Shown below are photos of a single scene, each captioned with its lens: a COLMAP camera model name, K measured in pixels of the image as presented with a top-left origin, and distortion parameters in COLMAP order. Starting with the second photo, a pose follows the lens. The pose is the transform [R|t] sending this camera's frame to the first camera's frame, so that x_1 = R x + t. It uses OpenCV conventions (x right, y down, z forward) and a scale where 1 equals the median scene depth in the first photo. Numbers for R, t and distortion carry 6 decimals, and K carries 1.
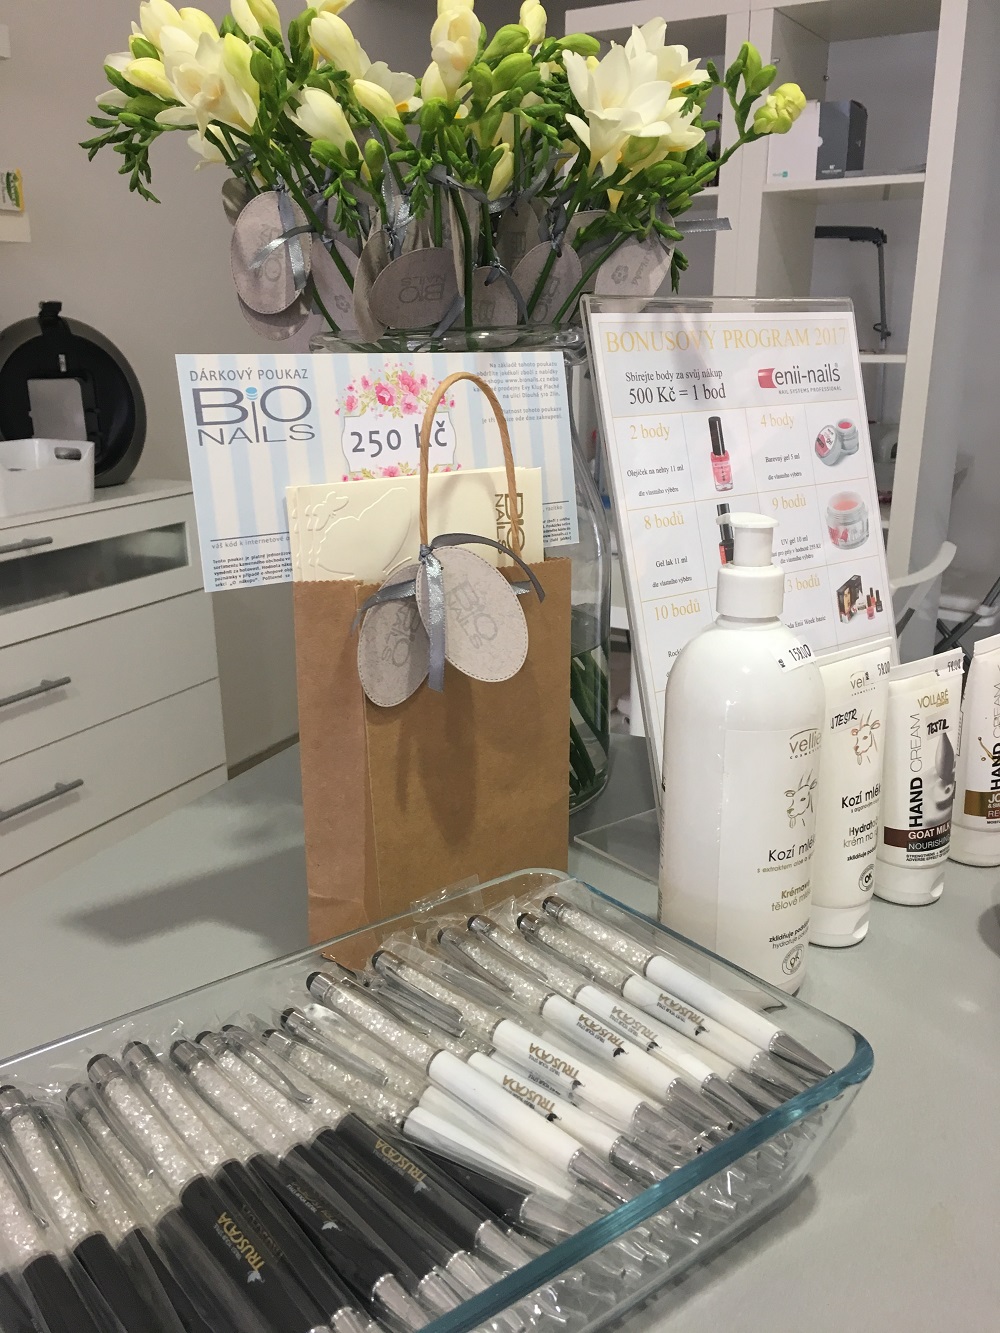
lens RADIAL K [[1123.6, 0, 500.0], [0, 1123.6, 666.5], [0, 0, 1]] dist [0.061790, 0.000869]
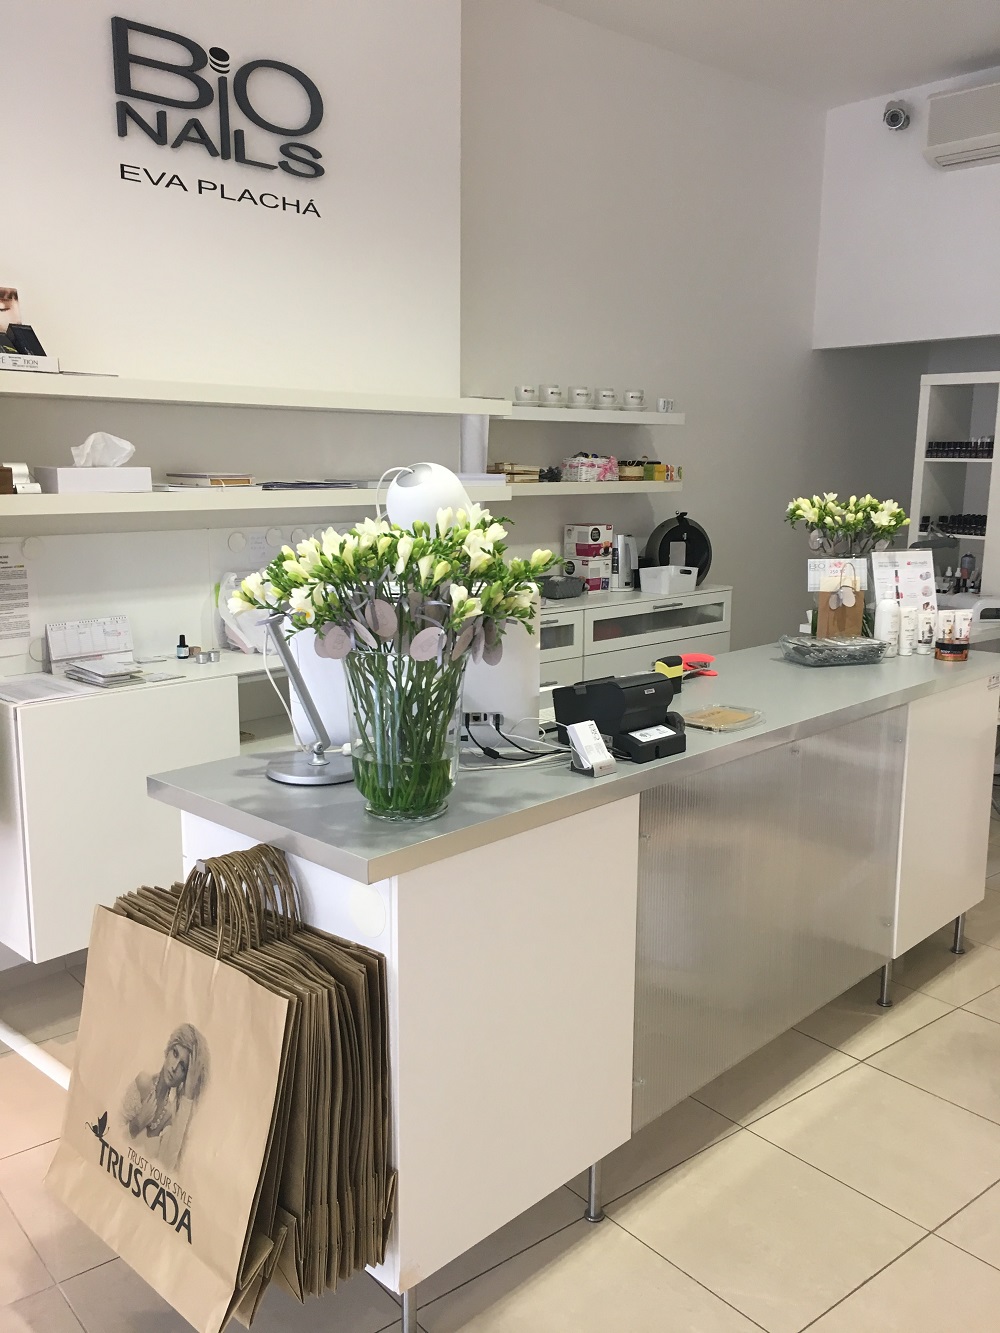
lens RADIAL K [[1123.6, 0, 500.0], [0, 1123.6, 666.5], [0, 0, 1]] dist [0.061790, 0.000869]
pose [[0.942014, 0.072064, -0.327744, 0.232784], [-0.107611, 0.989962, -0.091628, 1.055912], [0.317850, 0.121584, 0.940313, -5.228891]]
